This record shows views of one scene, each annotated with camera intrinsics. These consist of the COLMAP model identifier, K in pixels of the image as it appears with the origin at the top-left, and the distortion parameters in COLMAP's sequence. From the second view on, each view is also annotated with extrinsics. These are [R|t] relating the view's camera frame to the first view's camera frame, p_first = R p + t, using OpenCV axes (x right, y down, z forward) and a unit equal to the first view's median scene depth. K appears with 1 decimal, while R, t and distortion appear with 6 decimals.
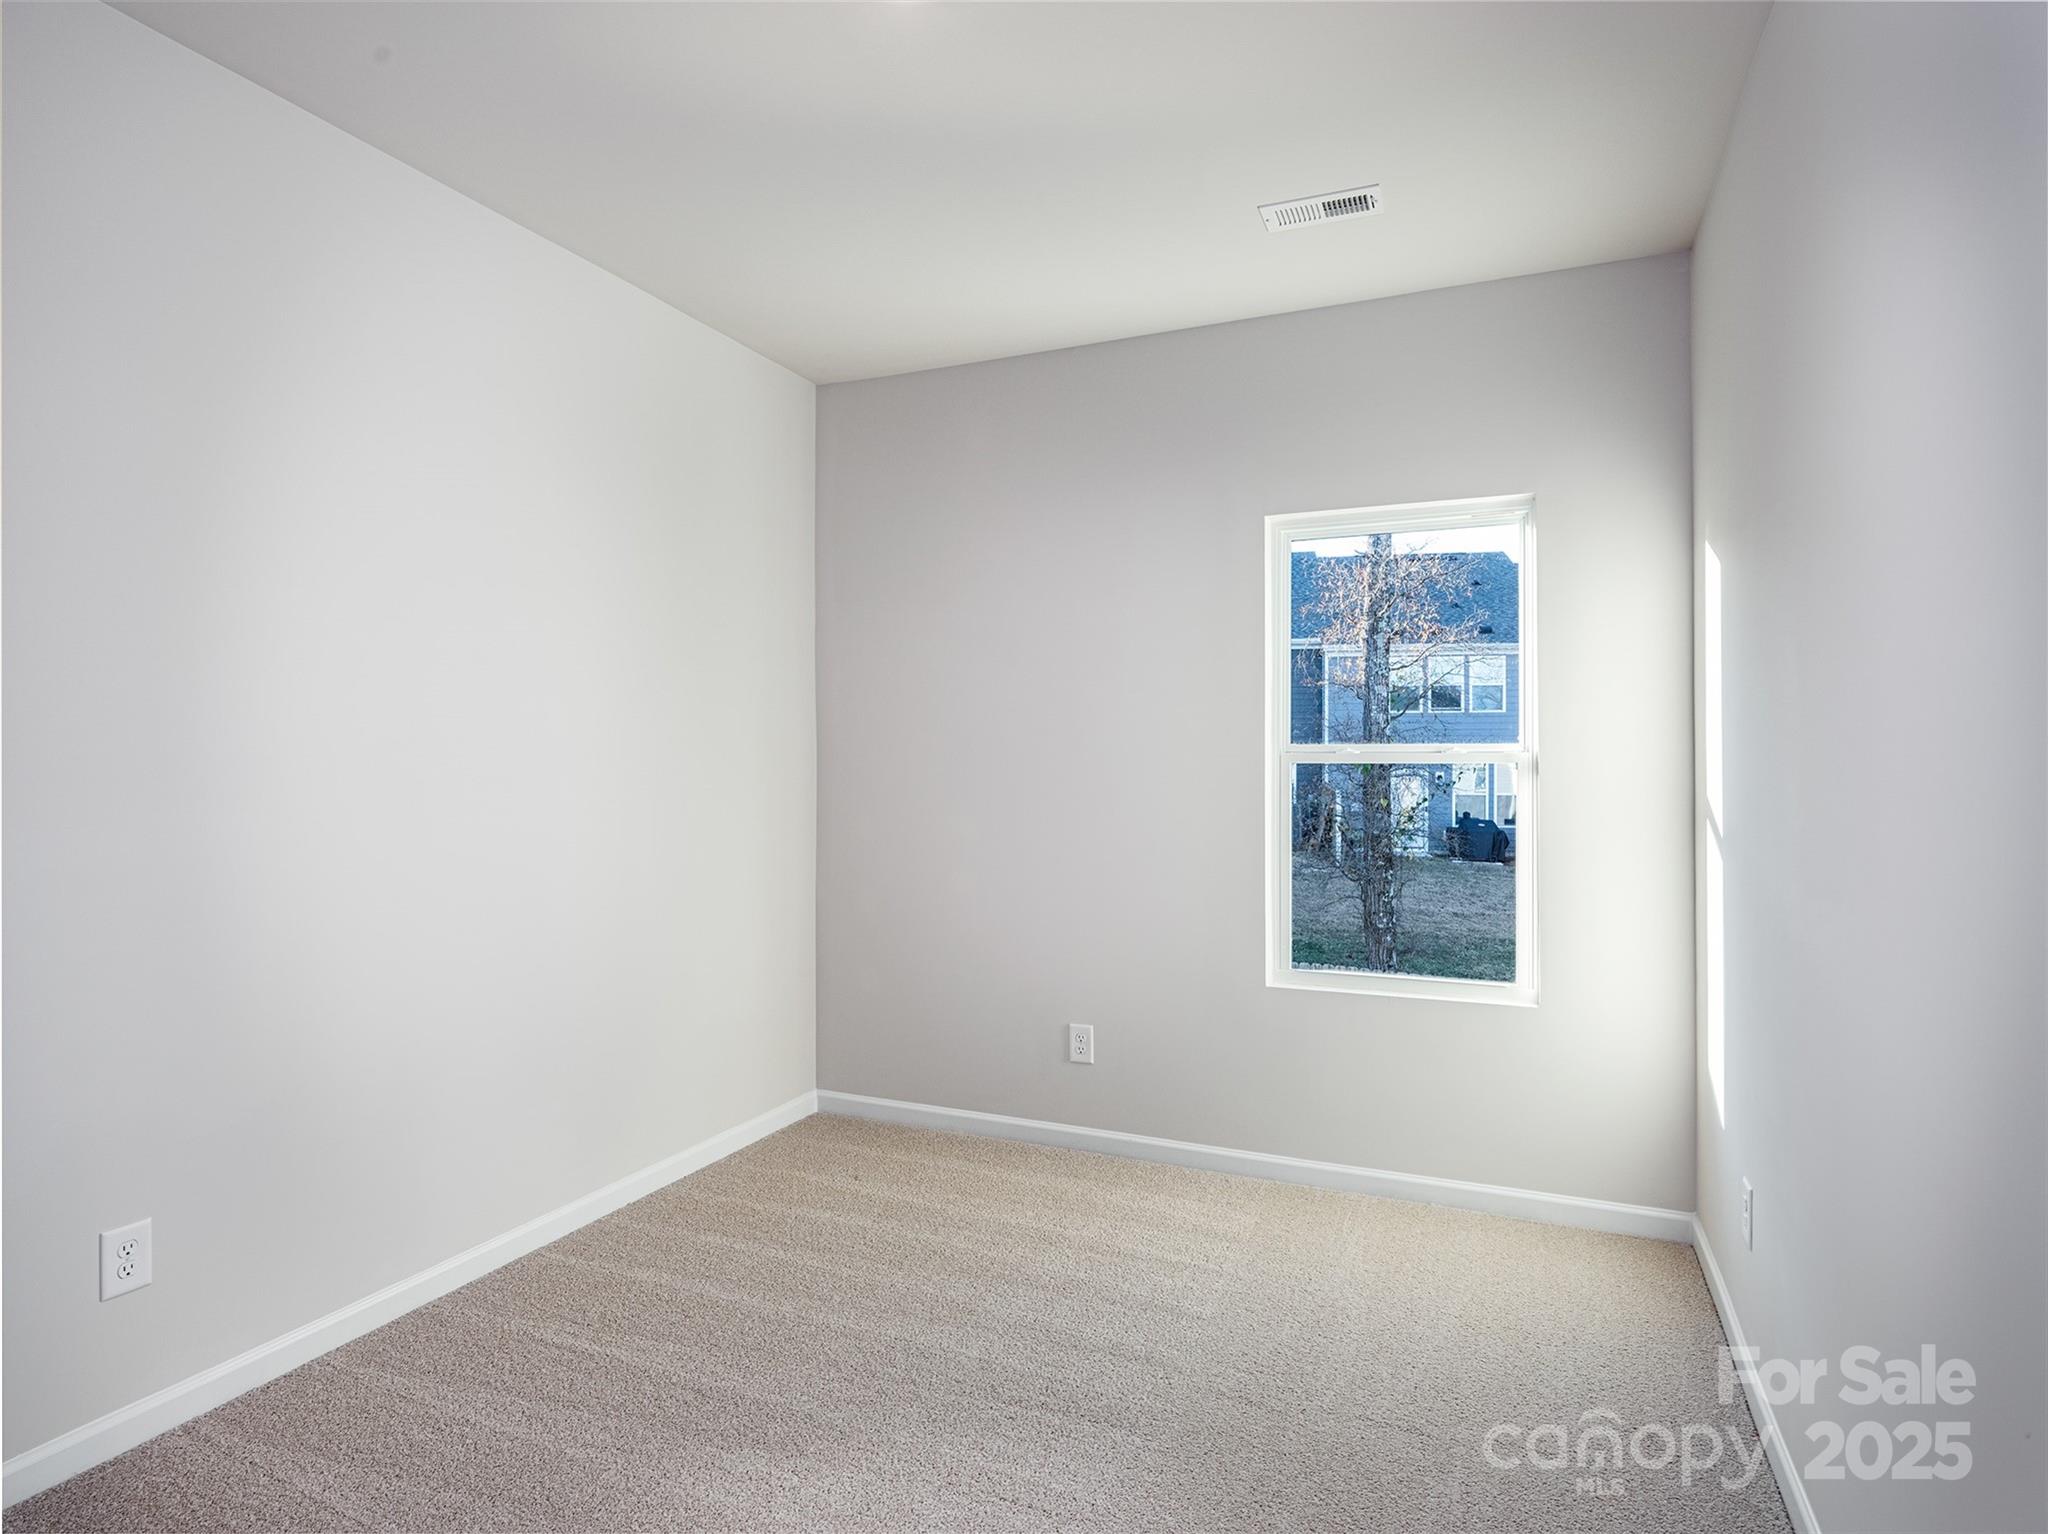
lens RADIAL K [[1151.1, 0, 1021.0], [0, 1151.1, 766.9], [0, 0, 1]] dist [0.025090, 0.001428]
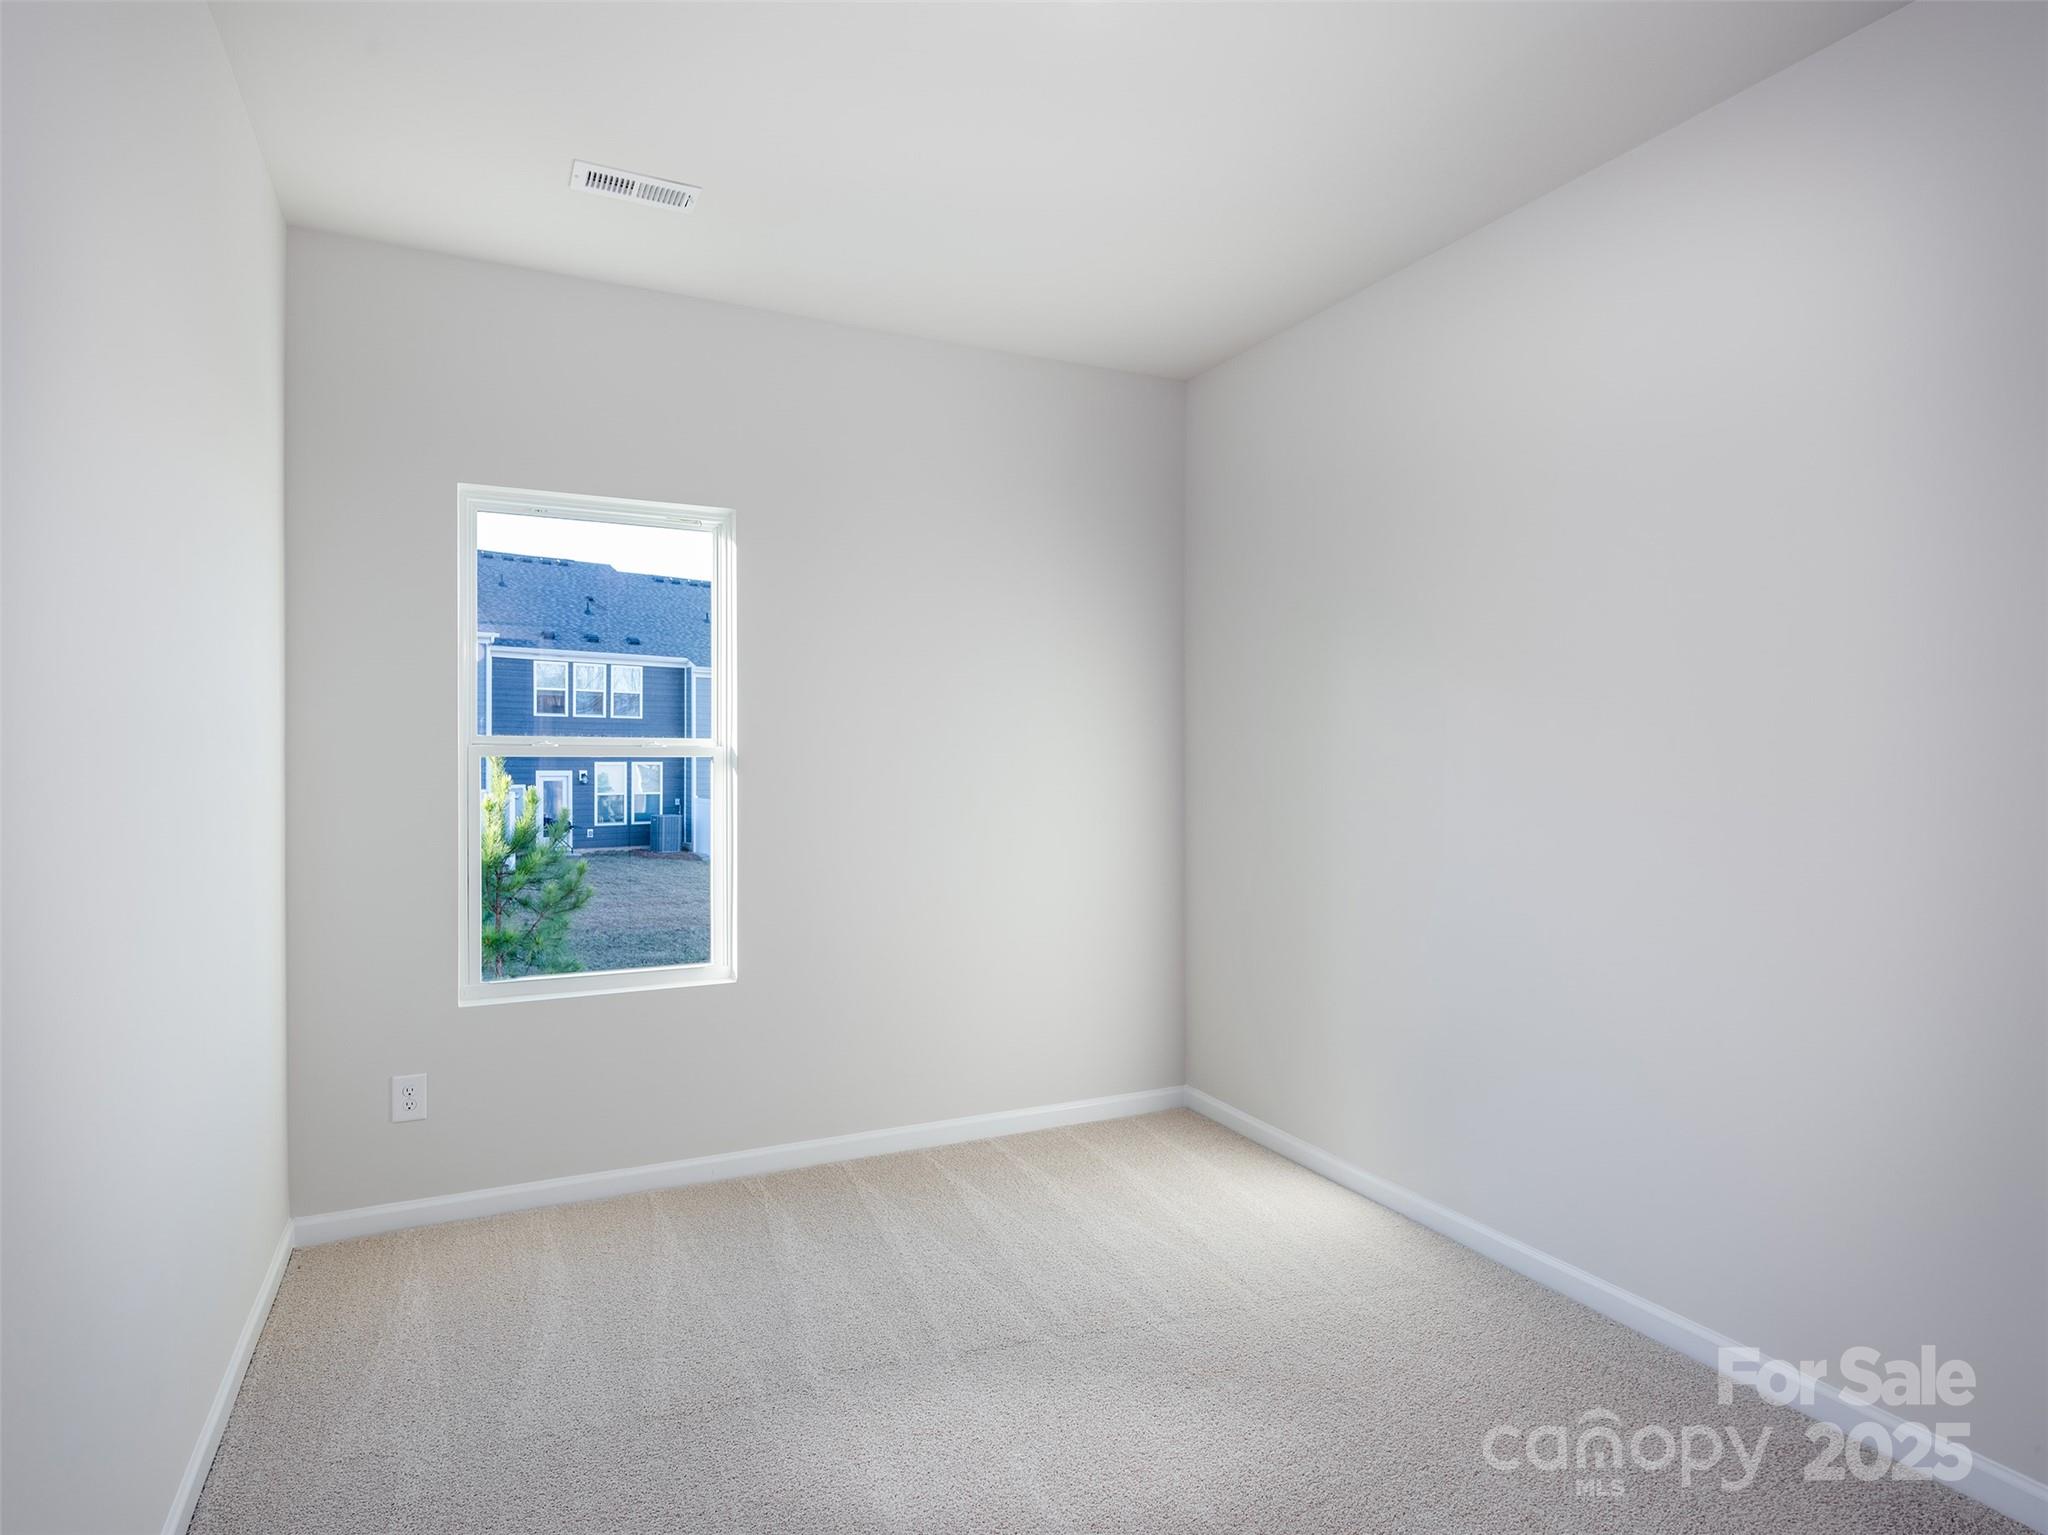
lens RADIAL K [[1151.1, 0, 1026.8], [0, 1151.1, 760.5], [0, 0, 1]] dist [0.025090, 0.001428]
pose [[0.647264, -0.000126, 0.762266, -0.197367], [-0.000473, 1.000000, 0.000567, -0.000877], [-0.762266, -0.000727, 0.647264, 0.086350]]
